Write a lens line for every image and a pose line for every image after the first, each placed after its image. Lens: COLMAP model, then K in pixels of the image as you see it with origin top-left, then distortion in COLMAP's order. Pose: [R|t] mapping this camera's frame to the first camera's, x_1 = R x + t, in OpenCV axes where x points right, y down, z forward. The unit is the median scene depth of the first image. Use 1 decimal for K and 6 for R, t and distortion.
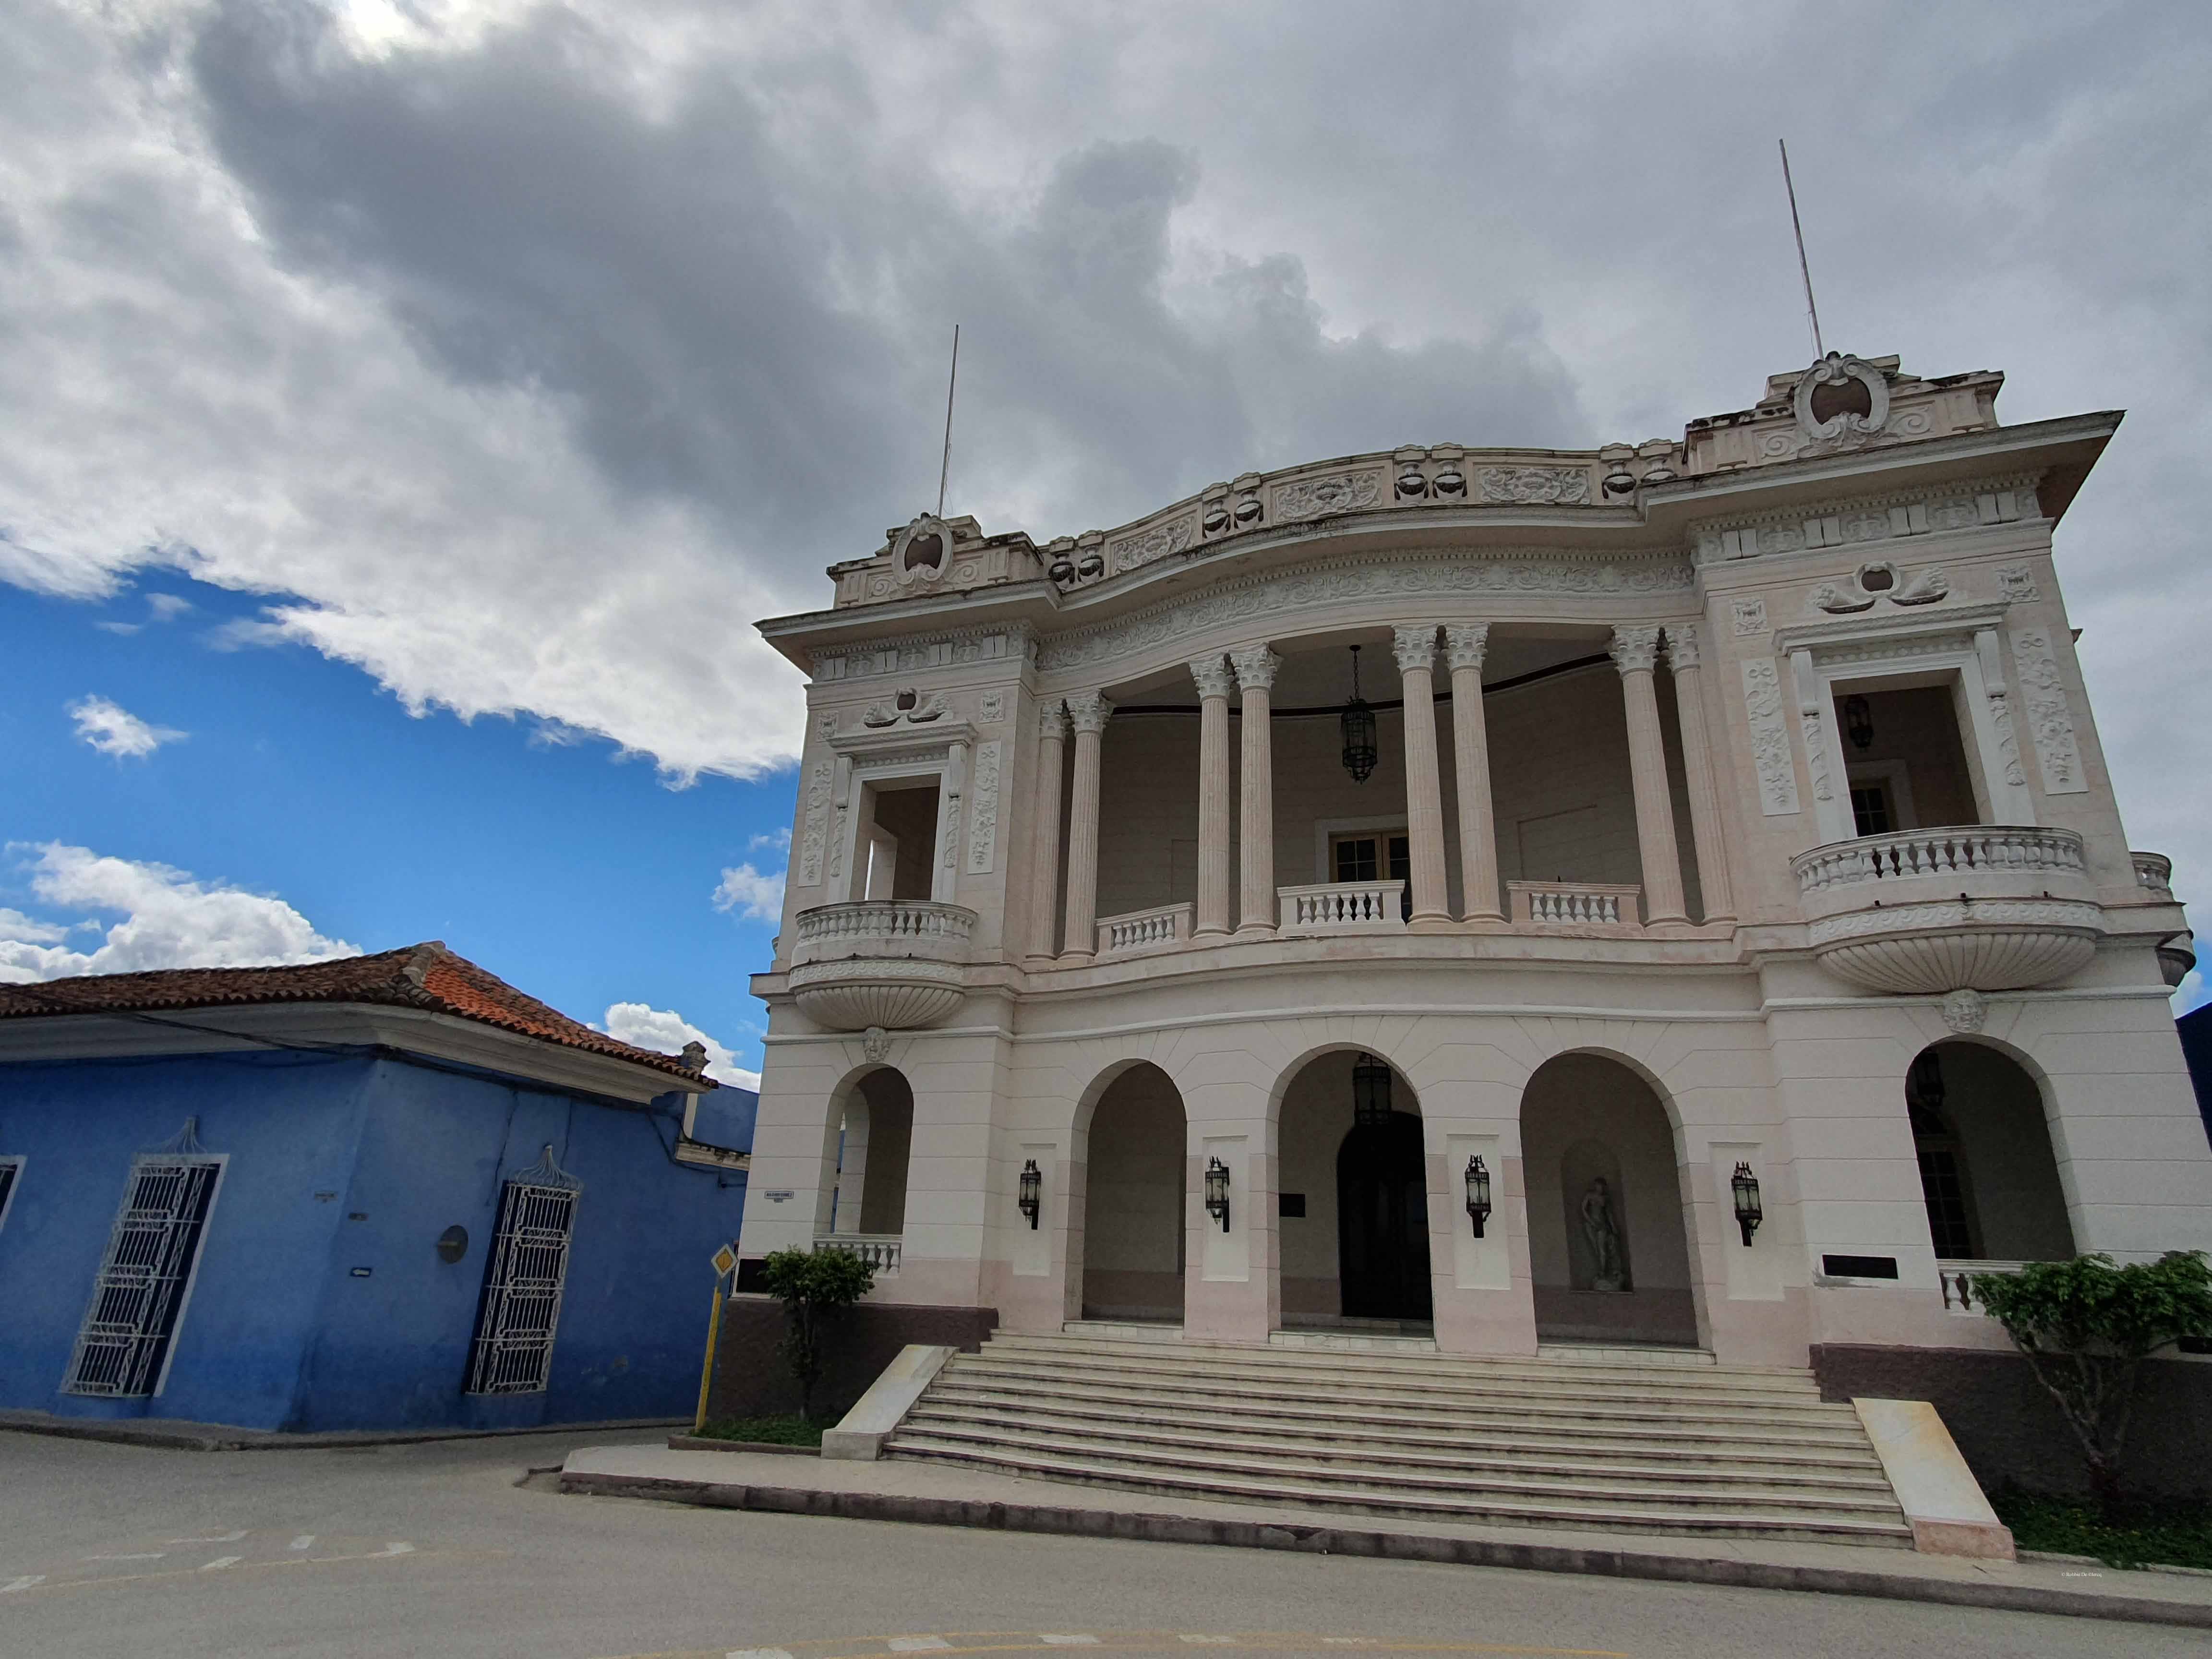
lens RADIAL K [[1213.5, 0, 1106.0], [0, 1213.5, 829.5], [0, 0, 1]] dist [0.001595, -0.000133]
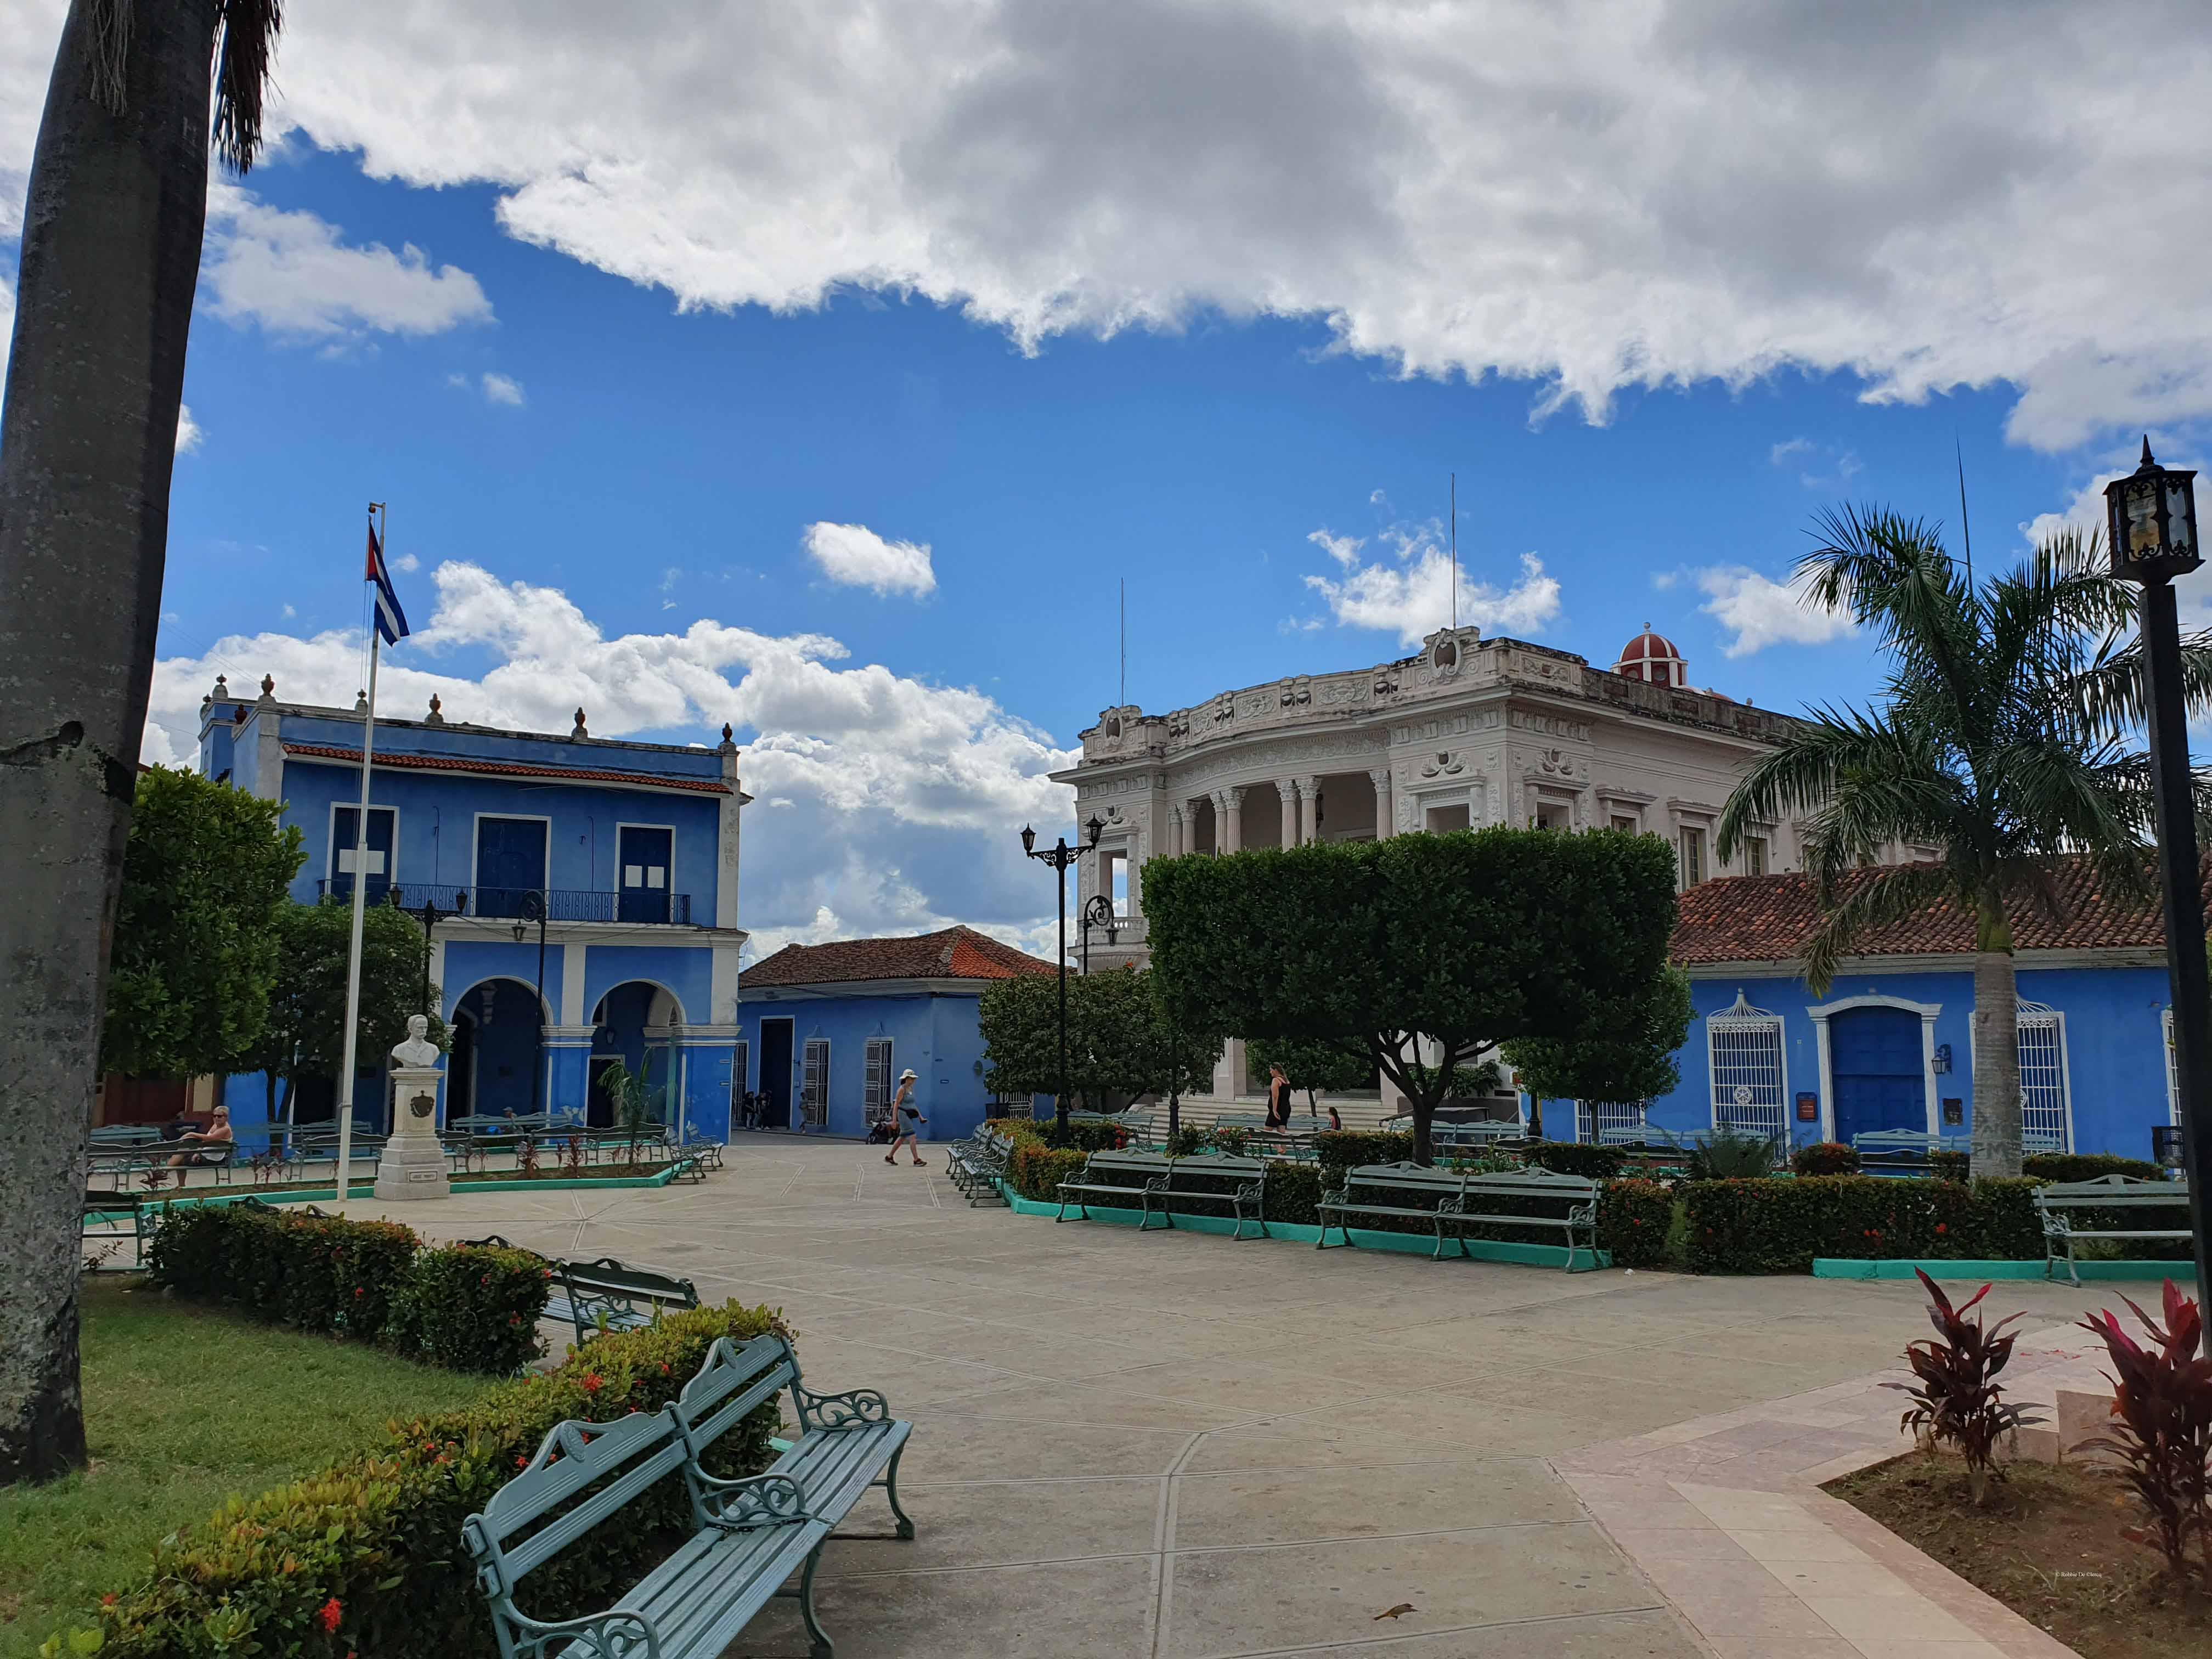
lens RADIAL K [[1689.4, 0, 1106.0], [0, 1689.4, 829.5], [0, 0, 1]] dist [0.002537, 0.000168]
pose [[0.855360, -0.097304, -0.508813, 1.418853], [0.201844, 0.967178, 0.154358, -0.577508], [0.477093, -0.234732, 0.846925, -1.581326]]
